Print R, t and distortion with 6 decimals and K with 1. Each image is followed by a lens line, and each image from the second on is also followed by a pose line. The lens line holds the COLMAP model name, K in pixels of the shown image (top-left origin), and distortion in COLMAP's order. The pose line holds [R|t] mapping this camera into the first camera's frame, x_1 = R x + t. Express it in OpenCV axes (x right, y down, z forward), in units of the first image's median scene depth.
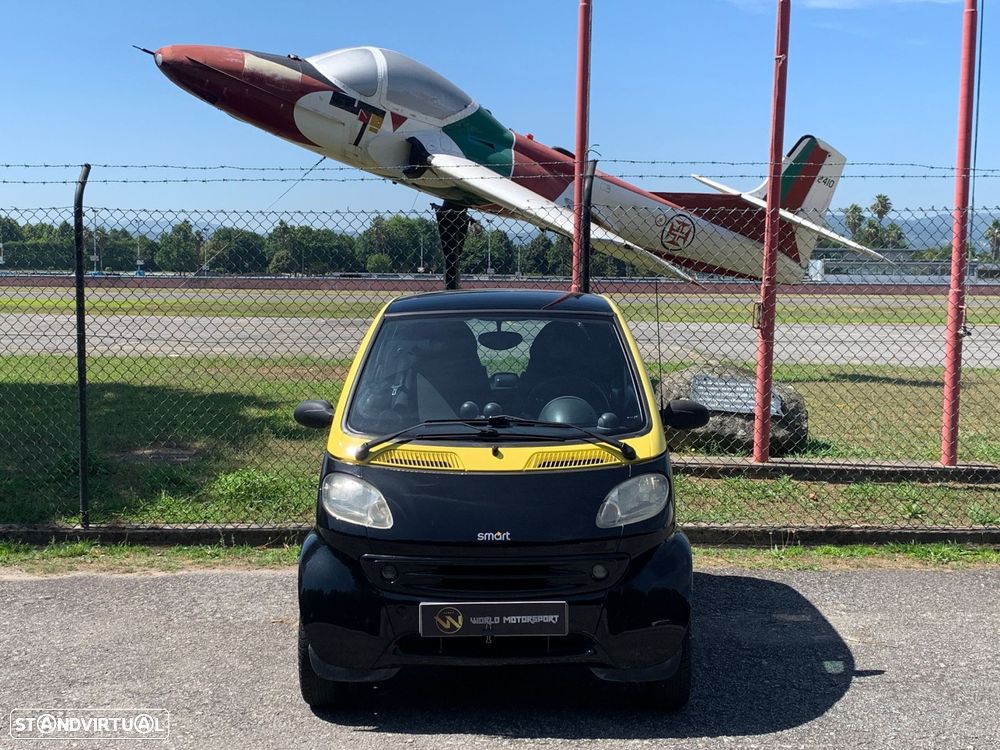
lens RADIAL K [[1309.5, 0, 496.8], [0, 1309.5, 370.6], [0, 0, 1]] dist [0.178540, -0.602568]
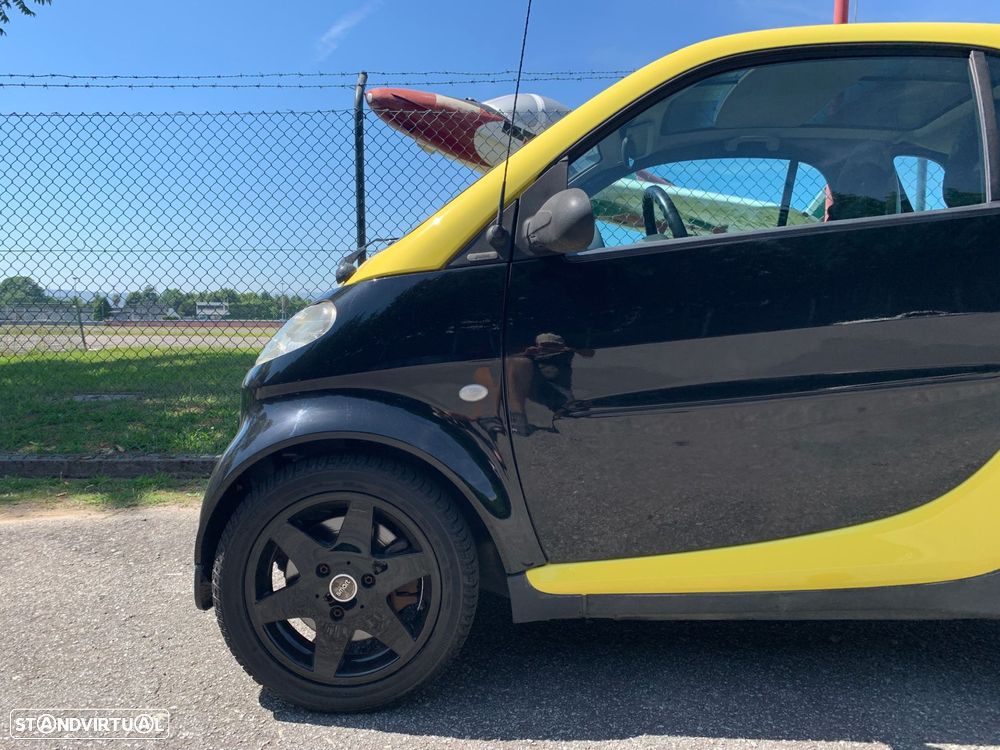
lens RADIAL K [[775.0, 0, 500.0], [0, 775.0, 375.0], [0, 0, 1]] dist [0.057818, -0.068867]
pose [[0.999778, -0.002564, -0.020927, -0.167286], [0.002502, 0.999992, -0.002967, 0.050808], [0.020935, 0.002914, 0.999777, 0.372219]]
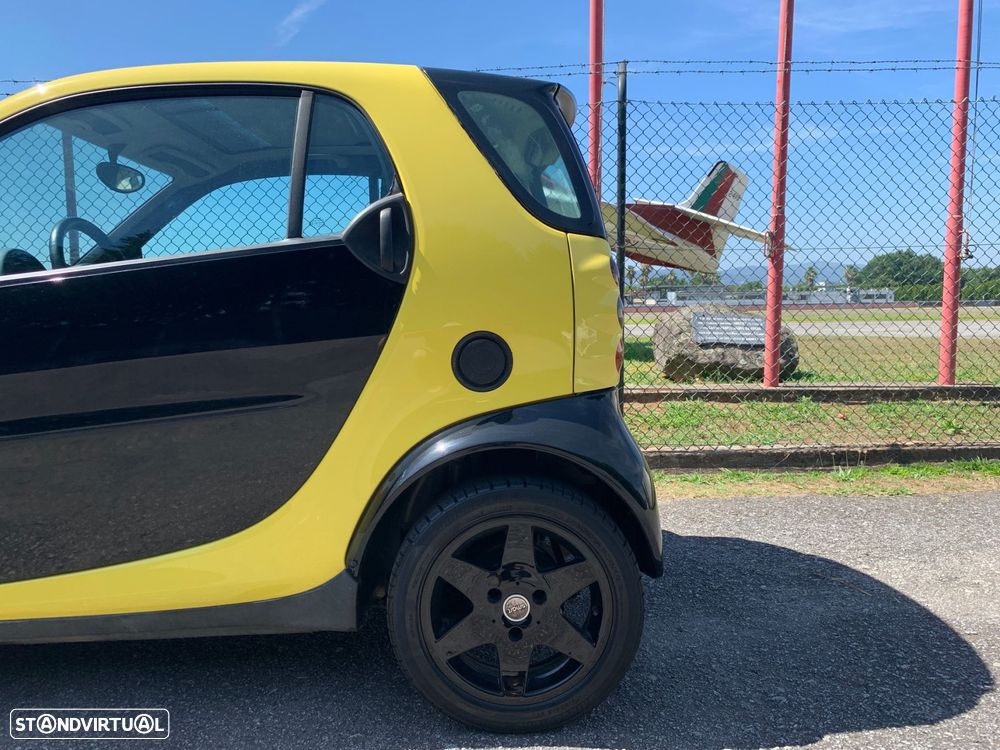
lens RADIAL K [[775.0, 0, 500.0], [0, 775.0, 375.0], [0, 0, 1]] dist [0.057818, -0.068867]
pose [[0.999484, -0.024967, 0.020228, -0.025358], [0.024652, 0.999573, 0.015658, 0.042722], [-0.020611, -0.015151, 0.999673, 0.365513]]
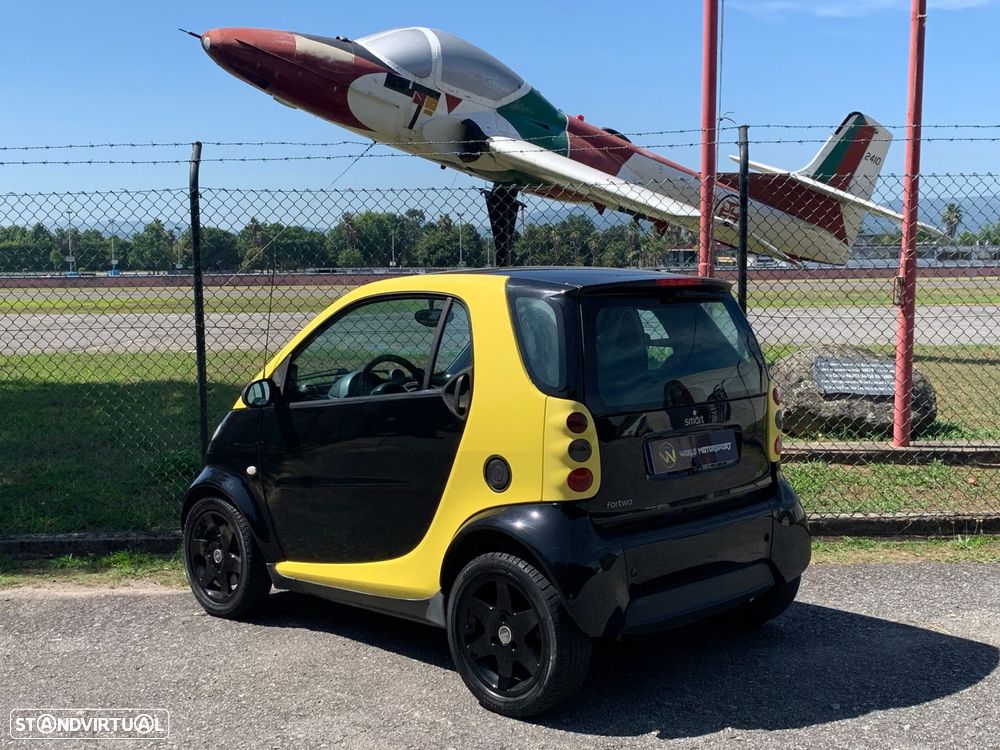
lens RADIAL K [[1282.3, 0, 497.0], [0, 1282.3, 373.1], [0, 0, 1]] dist [0.173864, -0.560014]
pose [[0.999491, -0.022688, 0.022448, -0.103226], [0.022478, 0.999702, 0.009545, 0.001464], [-0.022658, -0.009036, 0.999702, 0.073119]]
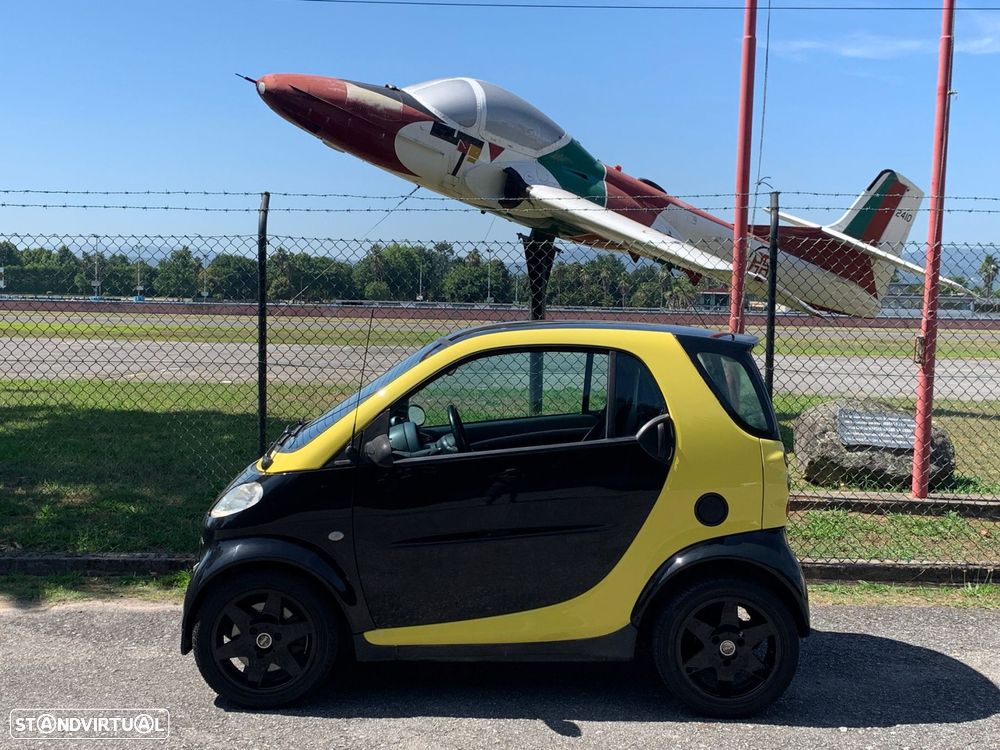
lens RADIAL K [[1302.5, 0, 502.8], [0, 1302.5, 371.6], [0, 0, 1]] dist [0.184275, -0.596422]
pose [[0.999920, 0.009846, 0.007985, -0.114498], [-0.009676, 0.999731, -0.021078, -0.001309], [-0.008190, 0.020999, 0.999746, 0.010520]]
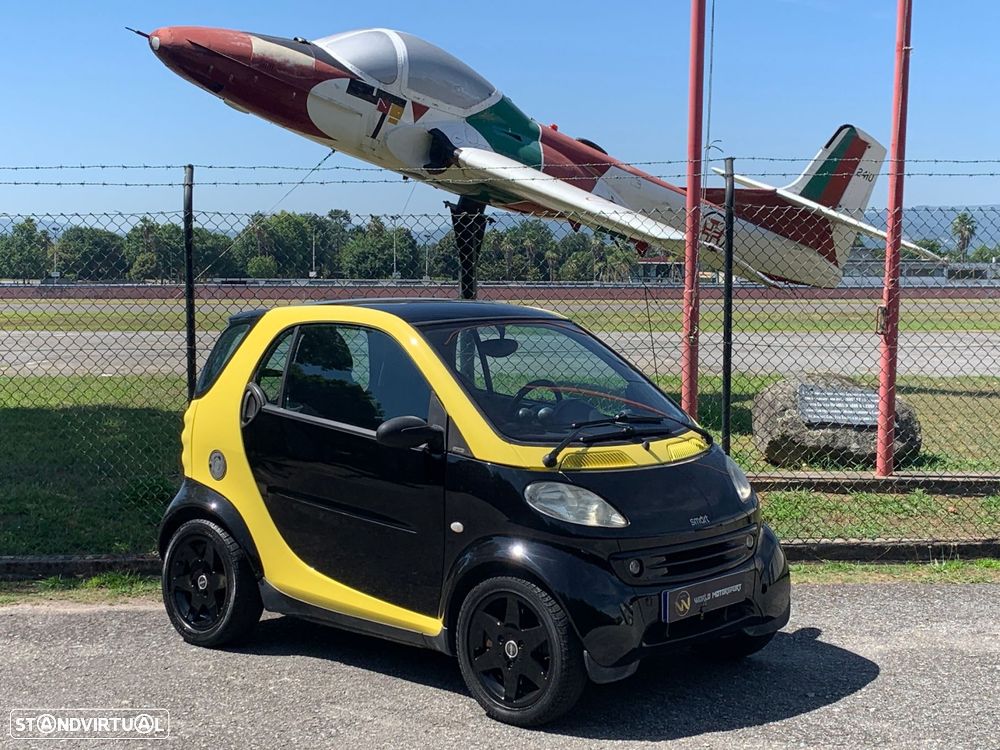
lens RADIAL K [[1516.2, 0, 503.4], [0, 1516.2, 373.3], [0, 0, 1]] dist [0.186087, -0.584044]
pose [[0.997642, -0.012482, 0.067481, -0.136357], [0.013238, 0.999854, -0.010759, 0.004065], [-0.067337, 0.011627, 0.997663, -0.069836]]
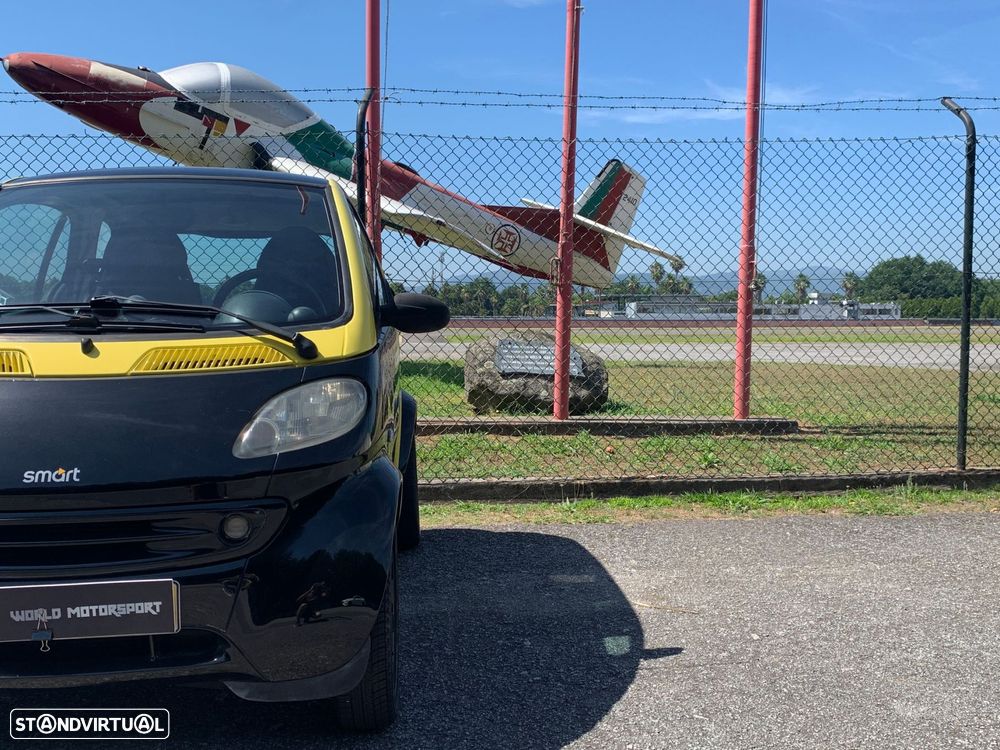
lens RADIAL K [[984.2, 0, 501.0], [0, 984.2, 390.5], [0, 0, 1]] dist [0.114203, -0.260023]
pose [[0.994438, -0.015797, 0.104130, 0.073370], [0.015551, 0.999874, 0.003176, 0.041892], [-0.104167, -0.001539, 0.994559, 0.247036]]
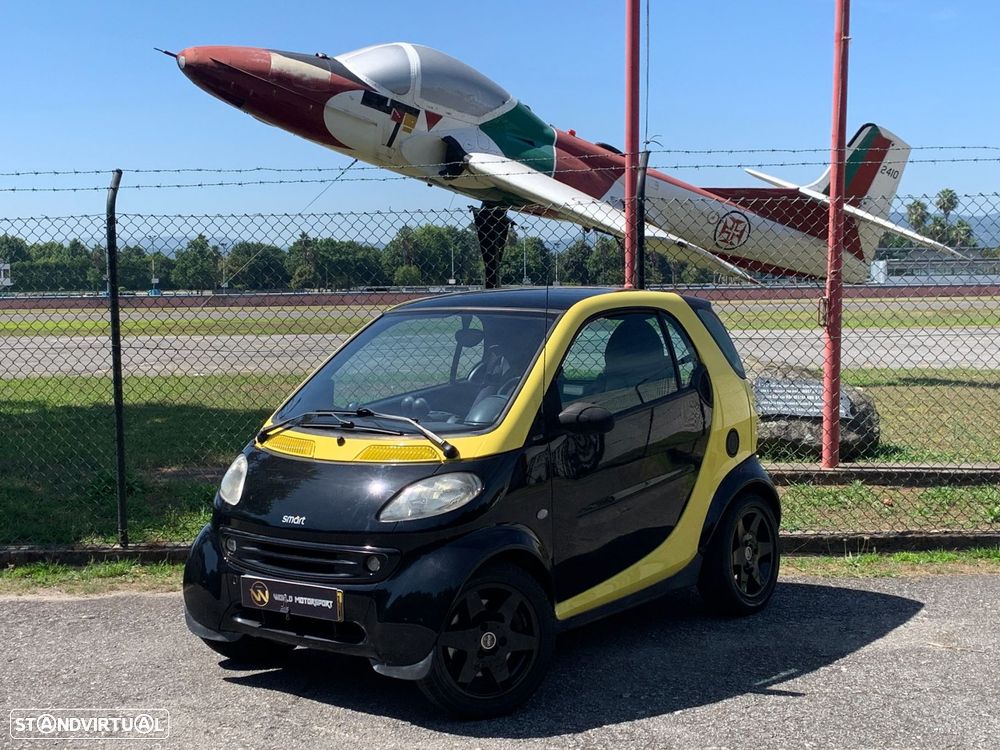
lens RADIAL K [[1401.7, 0, 492.2], [0, 1401.7, 373.0], [0, 0, 1]] dist [0.200547, -0.710446]
pose [[0.999309, -0.021566, -0.030267, -0.008320], [0.021235, 0.999712, -0.011189, 0.007739], [0.030500, 0.010539, 0.999479, -0.016544]]
